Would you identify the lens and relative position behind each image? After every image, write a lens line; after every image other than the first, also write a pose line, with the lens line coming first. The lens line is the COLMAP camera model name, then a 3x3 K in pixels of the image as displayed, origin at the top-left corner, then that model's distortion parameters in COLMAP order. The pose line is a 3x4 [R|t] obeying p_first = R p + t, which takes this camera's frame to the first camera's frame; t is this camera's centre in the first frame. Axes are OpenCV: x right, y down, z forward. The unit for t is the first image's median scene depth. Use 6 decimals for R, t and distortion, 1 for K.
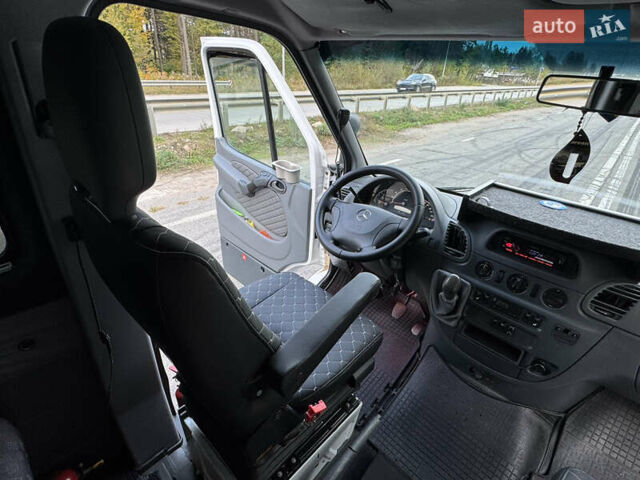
lens RADIAL K [[325.0, 0, 320.0], [0, 325.0, 240.0], [0, 0, 1]] dist [0.000378, -0.000220]
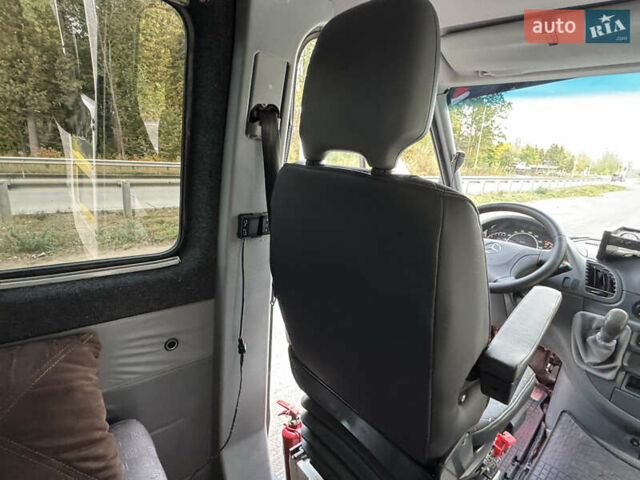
lens RADIAL K [[327.8, 0, 316.5], [0, 327.8, 239.8], [0, 0, 1]] dist [-0.001986, -0.000221]
pose [[0.993499, 0.043665, -0.105132, -0.285843], [-0.067625, 0.969281, -0.236477, 0.166884], [0.091577, 0.242049, 0.965933, 0.006806]]
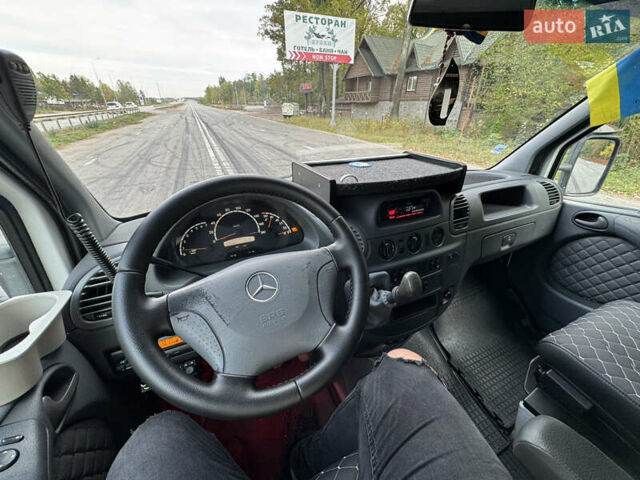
lens RADIAL K [[255.1, 0, 319.7], [0, 255.1, 238.9], [0, 0, 1]] dist [-0.001902, -0.000119]
pose [[0.377601, -0.478787, 0.792578, -0.089460], [0.453828, 0.841785, 0.292299, -0.200355], [-0.807129, 0.249322, 0.535146, 0.713221]]
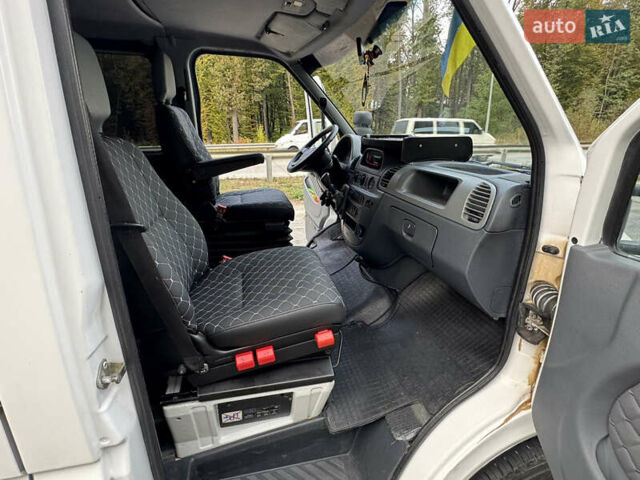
lens RADIAL K [[327.8, 0, 316.5], [0, 327.8, 239.8], [0, 0, 1]] dist [-0.001986, -0.000221]
pose [[0.828809, 0.124442, -0.545518, 1.153694], [-0.217574, 0.969904, -0.109308, 0.552515], [0.515498, 0.209286, 0.830940, -0.309175]]
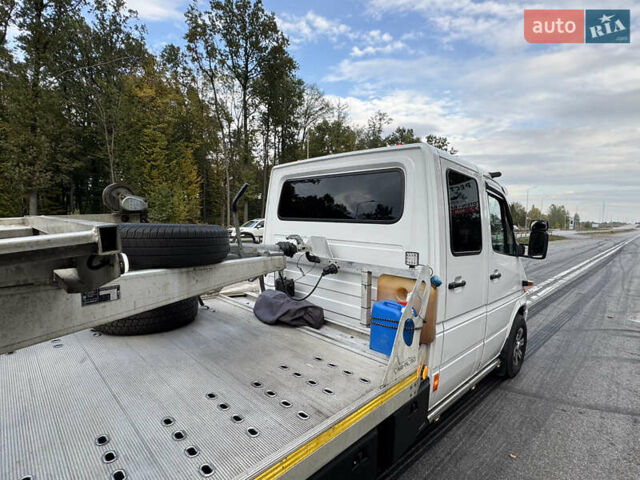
lens RADIAL K [[325.0, 0, 320.0], [0, 325.0, 240.0], [0, 0, 1]] dist [0.000378, -0.000220]
pose [[0.999318, -0.017221, -0.032661, -0.562922], [0.001982, 0.908324, -0.418262, 1.508152], [0.036870, 0.417912, 0.907739, -2.410667]]
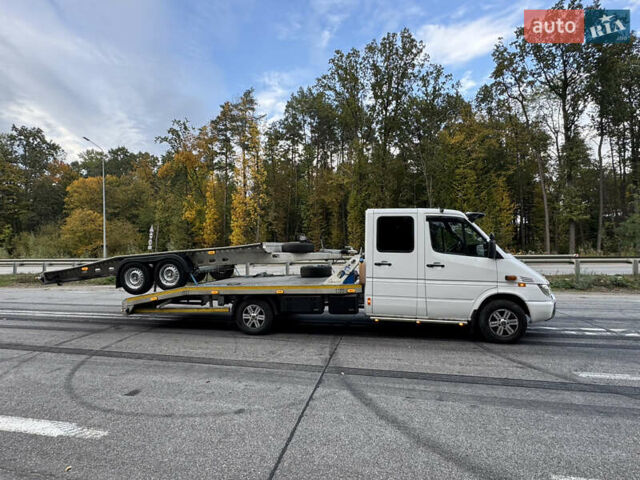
lens RADIAL K [[319.0, 0, 317.5], [0, 319.0, 241.2], [0, 0, 1]] dist [-0.000116, -0.000024]
pose [[0.538852, -0.066199, -0.839795, 3.502483], [-0.362323, 0.881773, -0.301992, 2.239406], [0.760500, 0.467006, 0.451160, -3.443919]]
